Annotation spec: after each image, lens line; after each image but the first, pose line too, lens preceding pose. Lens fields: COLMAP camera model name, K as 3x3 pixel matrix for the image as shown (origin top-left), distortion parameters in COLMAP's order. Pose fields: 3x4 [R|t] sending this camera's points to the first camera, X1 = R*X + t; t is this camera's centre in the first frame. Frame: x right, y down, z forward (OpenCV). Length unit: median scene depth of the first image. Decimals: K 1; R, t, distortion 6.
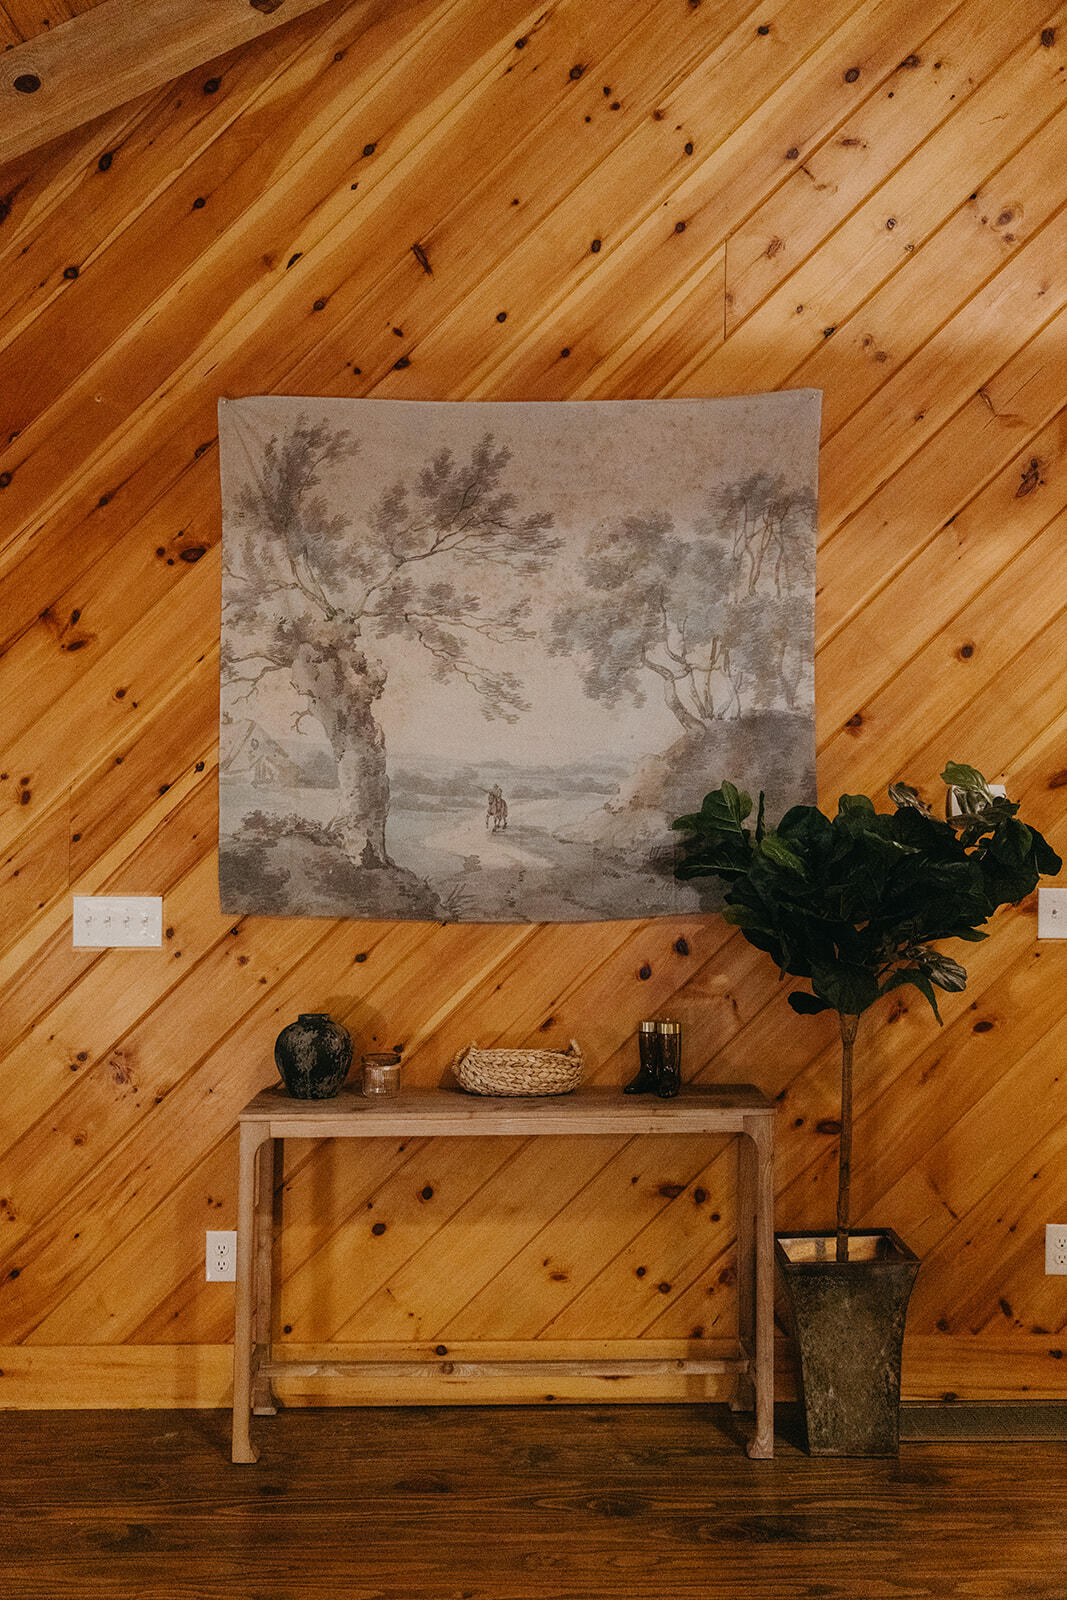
lens RADIAL K [[1645.4, 0, 533.5], [0, 1645.4, 803.2], [0, 0, 1]] dist [0.007930, 0.000000]
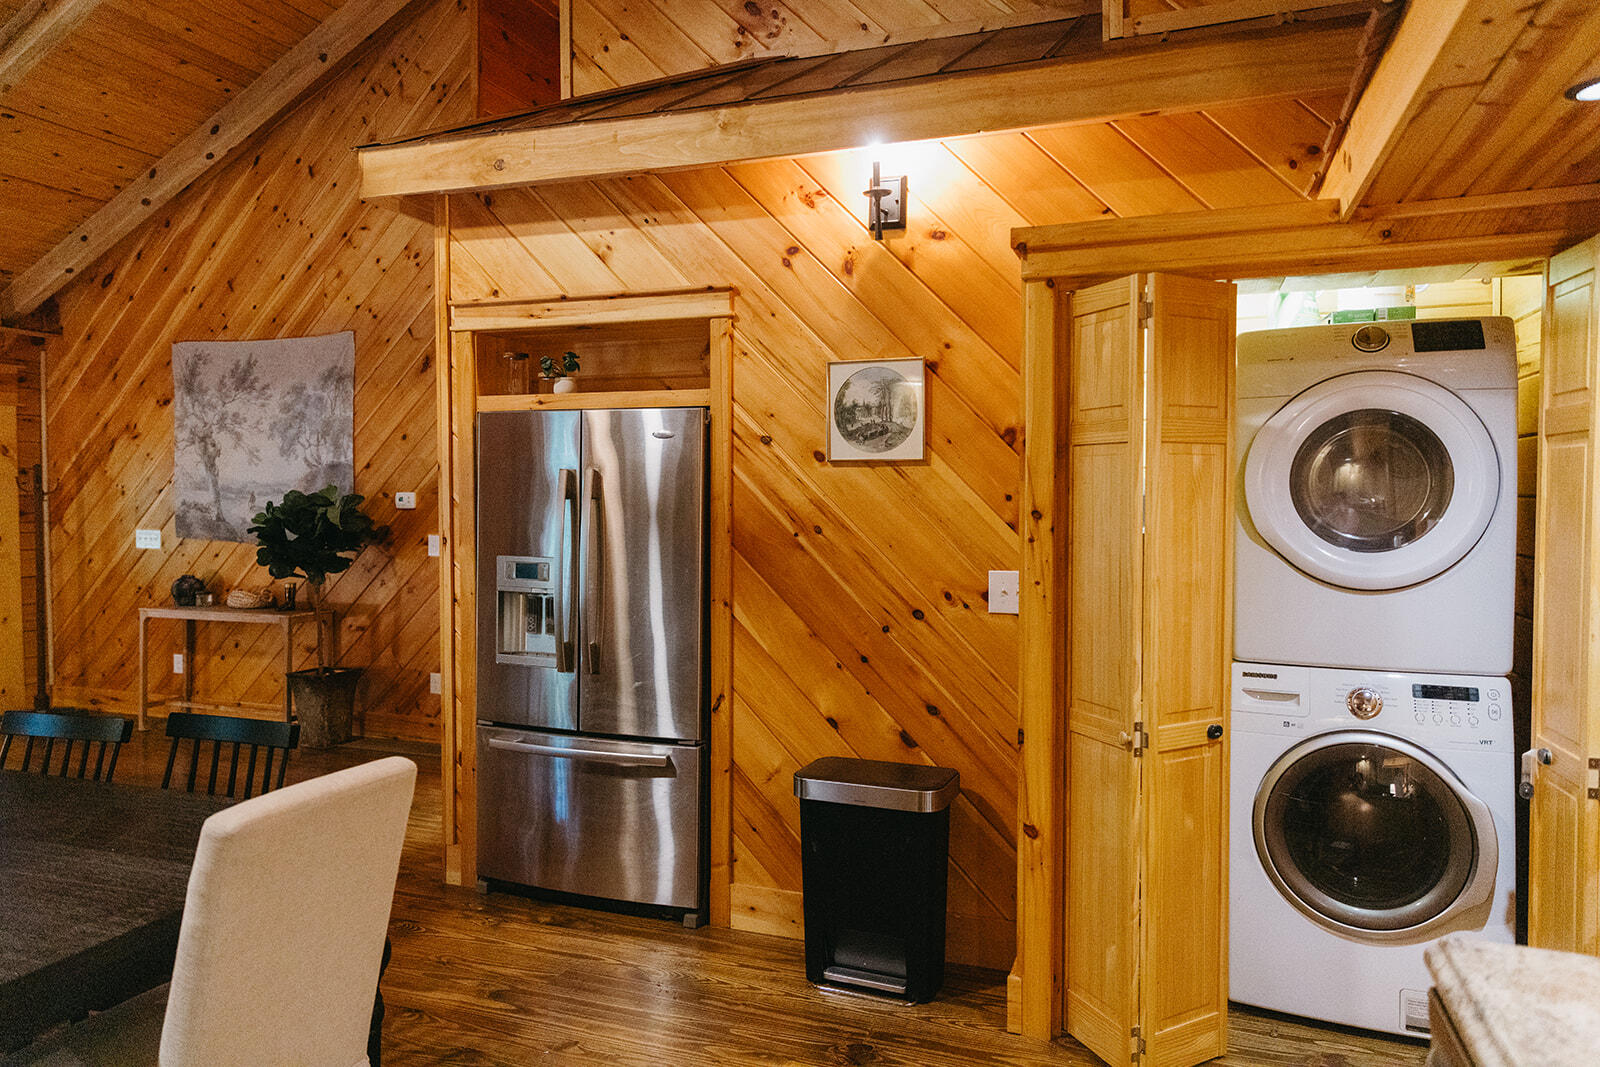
lens RADIAL K [[1112.1, 0, 796.8], [0, 1112.1, 528.3], [0, 0, 1]] dist [0.019465, -0.017123]
pose [[0.935665, 0.021676, -0.352222, 1.393956], [-0.003964, 0.998694, 0.050931, -0.043824], [0.352866, -0.046258, 0.934530, -0.341752]]
